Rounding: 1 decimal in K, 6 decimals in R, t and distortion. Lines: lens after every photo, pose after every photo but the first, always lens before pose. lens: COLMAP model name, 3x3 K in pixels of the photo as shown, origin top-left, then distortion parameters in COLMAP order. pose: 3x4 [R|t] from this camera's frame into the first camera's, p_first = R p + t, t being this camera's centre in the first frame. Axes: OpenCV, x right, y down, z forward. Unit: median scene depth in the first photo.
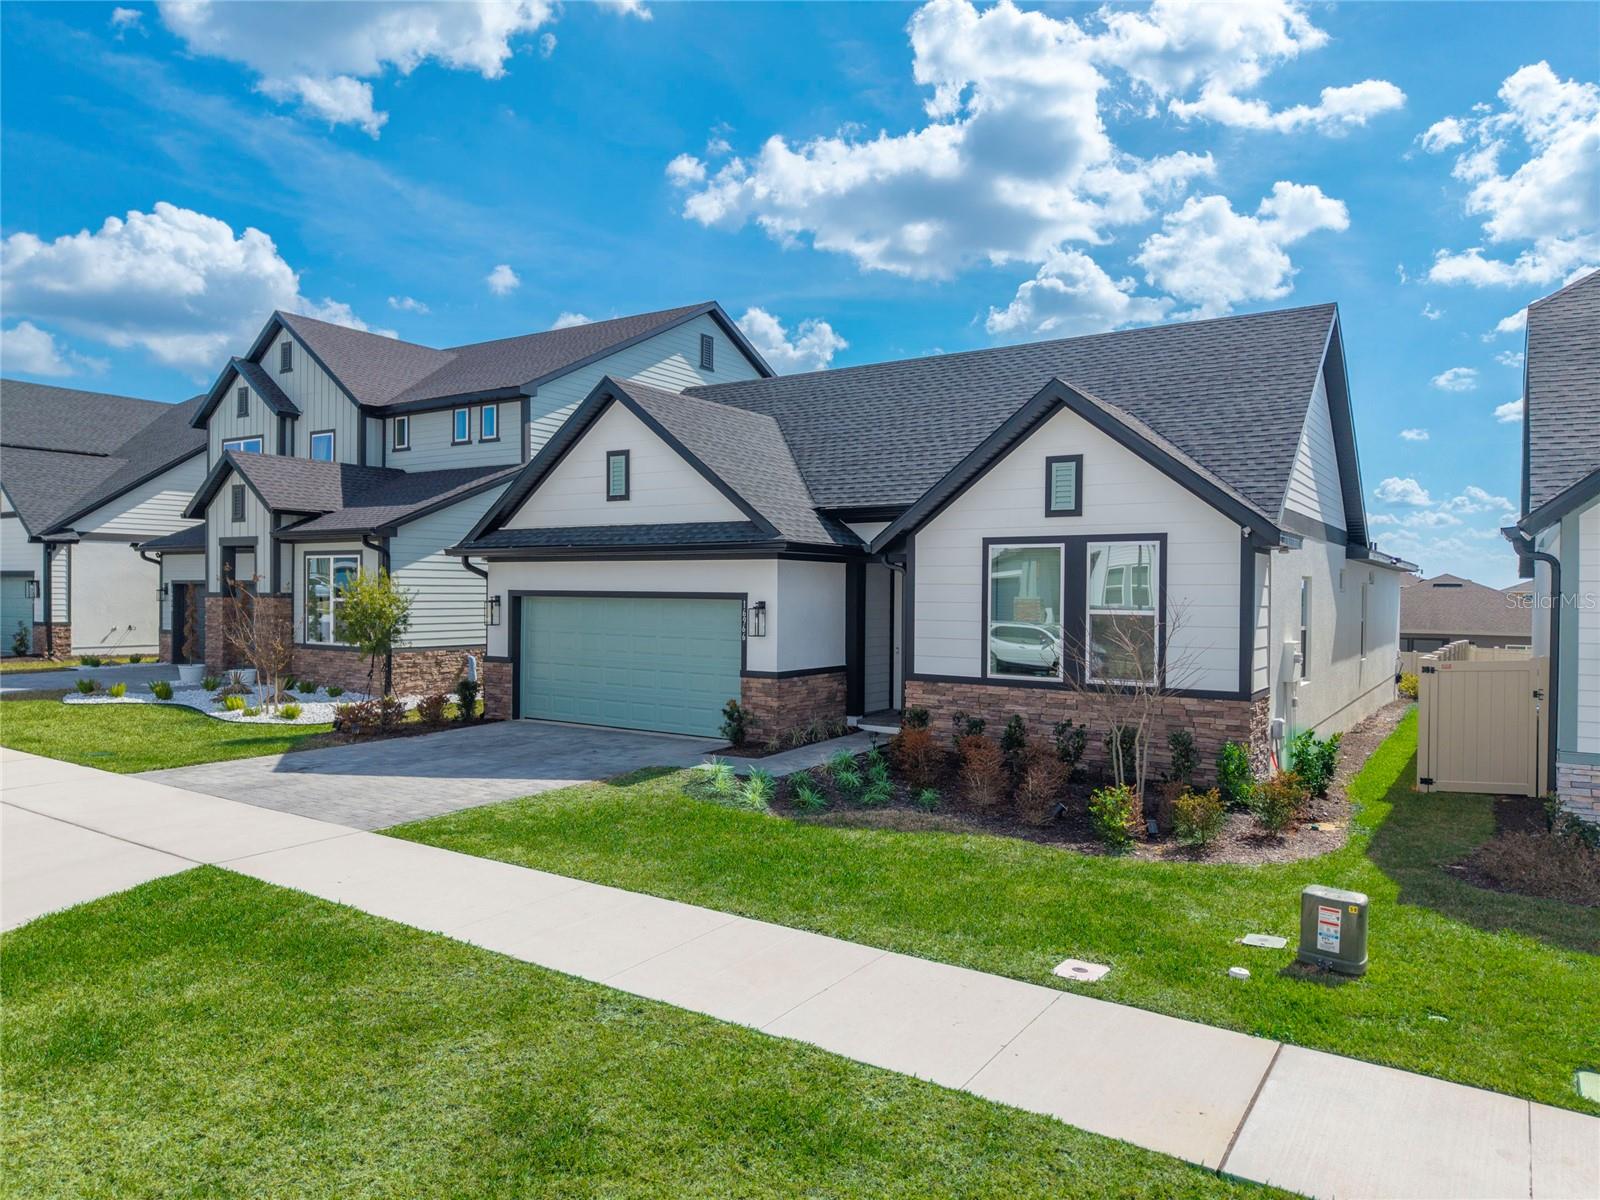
lens RADIAL K [[1065.9, 0, 800.0], [0, 1065.9, 600.0], [0, 0, 1]] dist [0.041946, -0.047063]
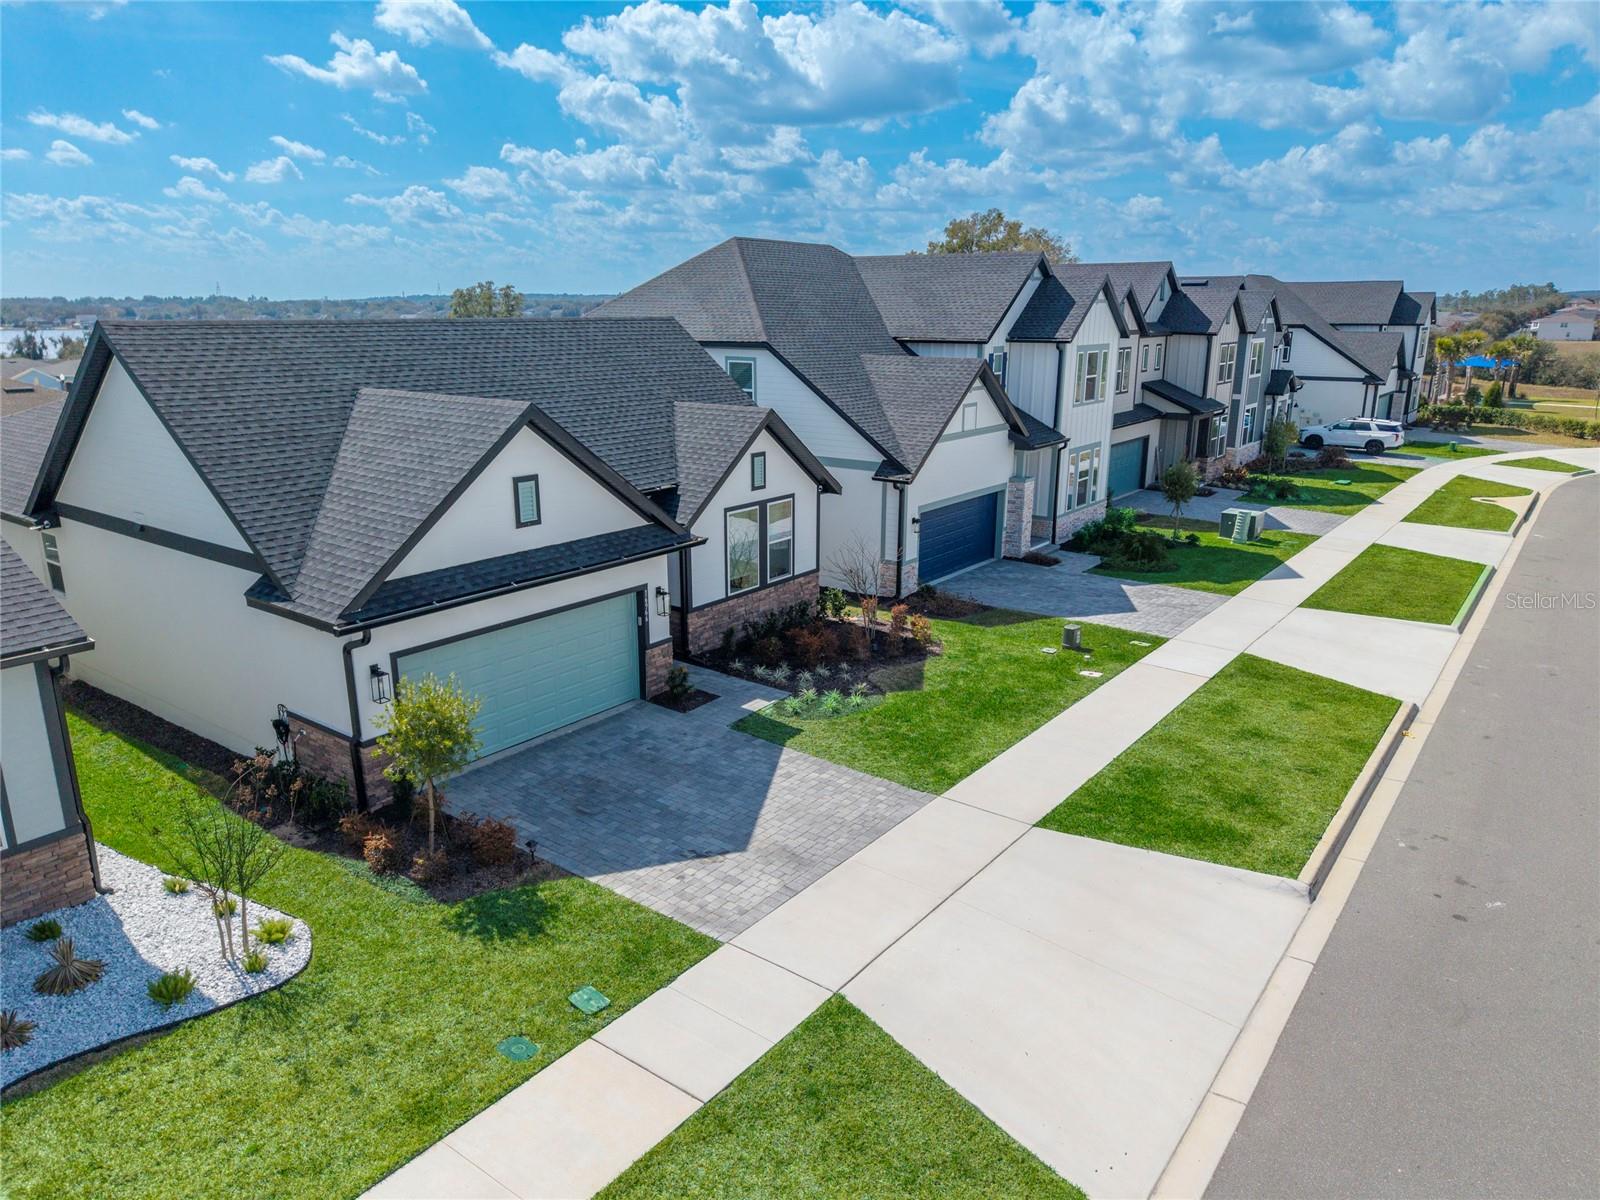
lens RADIAL K [[1065.9, 0, 800.0], [0, 1065.9, 600.0], [0, 0, 1]] dist [0.041946, -0.047063]
pose [[0.057844, -0.273315, 0.960184, -1.275536], [0.004696, 0.961858, 0.273508, -0.336613], [-0.998315, -0.011312, 0.056921, 0.783405]]
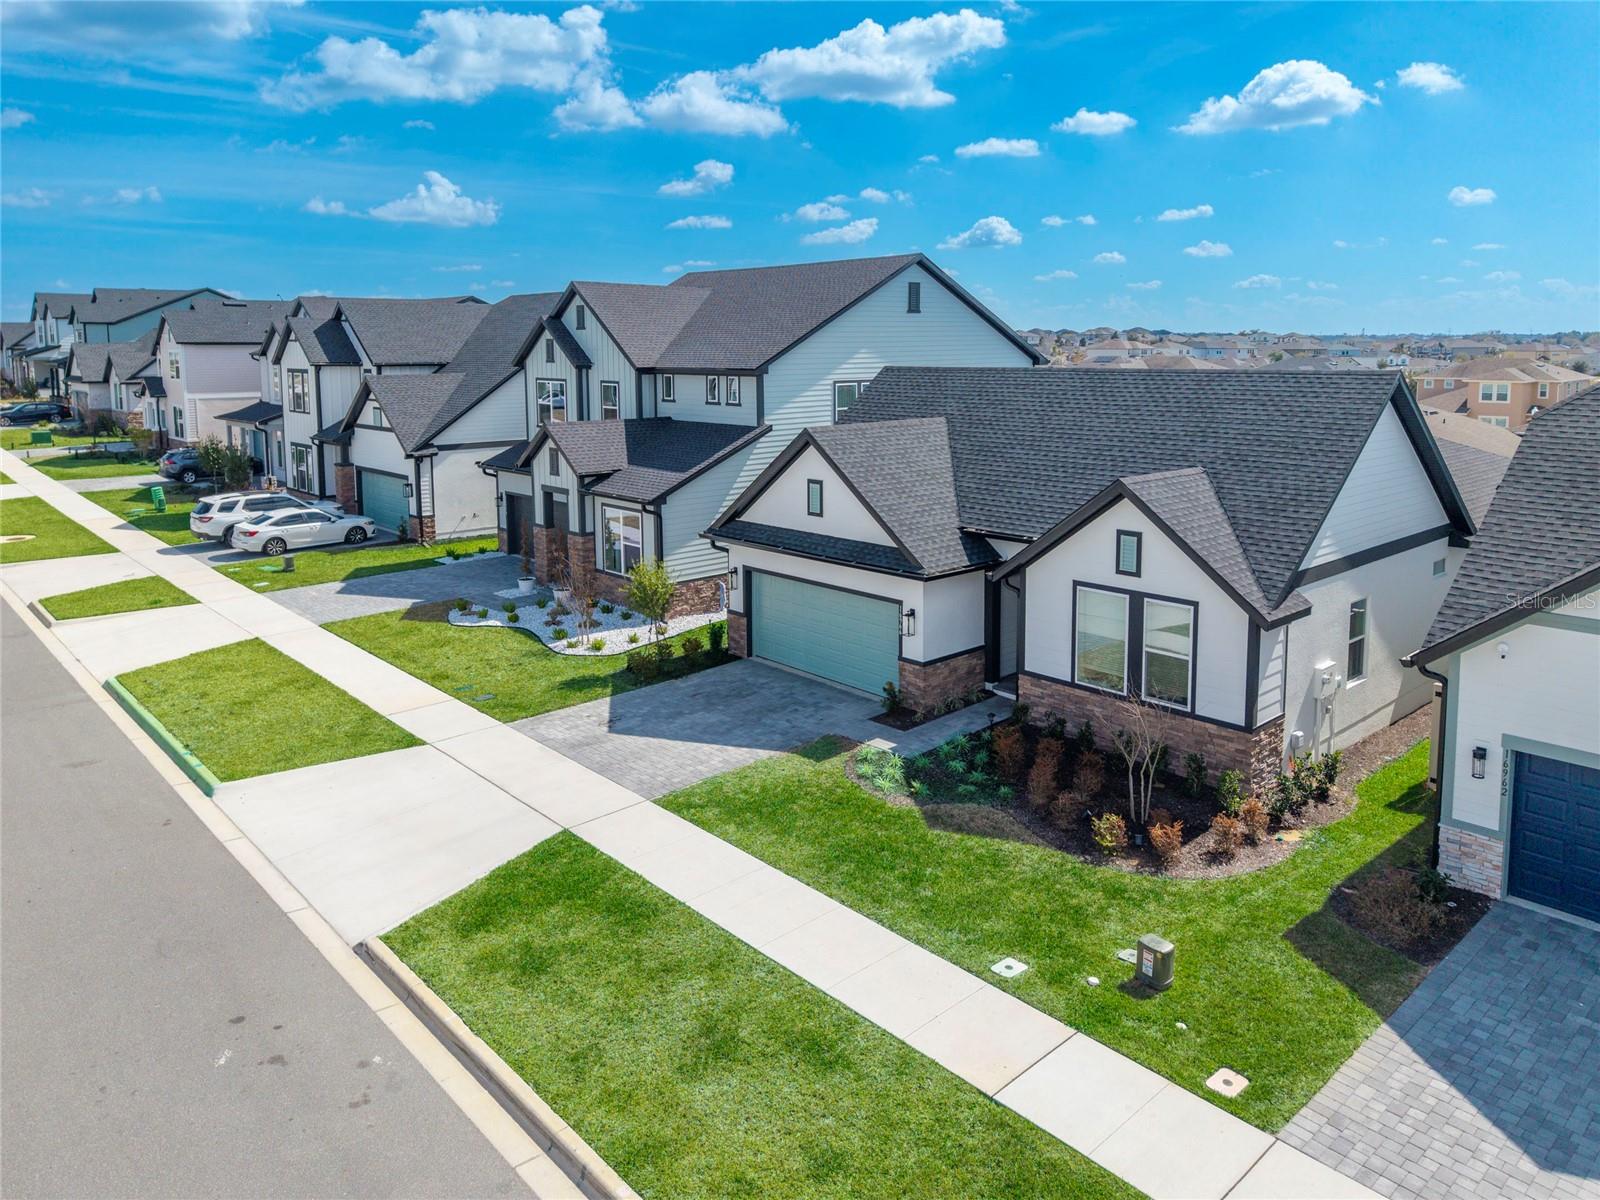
lens RADIAL K [[1112.8, 0, 806.6], [0, 1112.8, 474.1], [0, 0, 1]] dist [0.065444, -0.068087]
pose [[0.970817, 0.012318, -0.239506, 0.176570], [0.013648, 0.994224, 0.106456, -0.335366], [0.239434, -0.106618, 0.965041, -0.408605]]
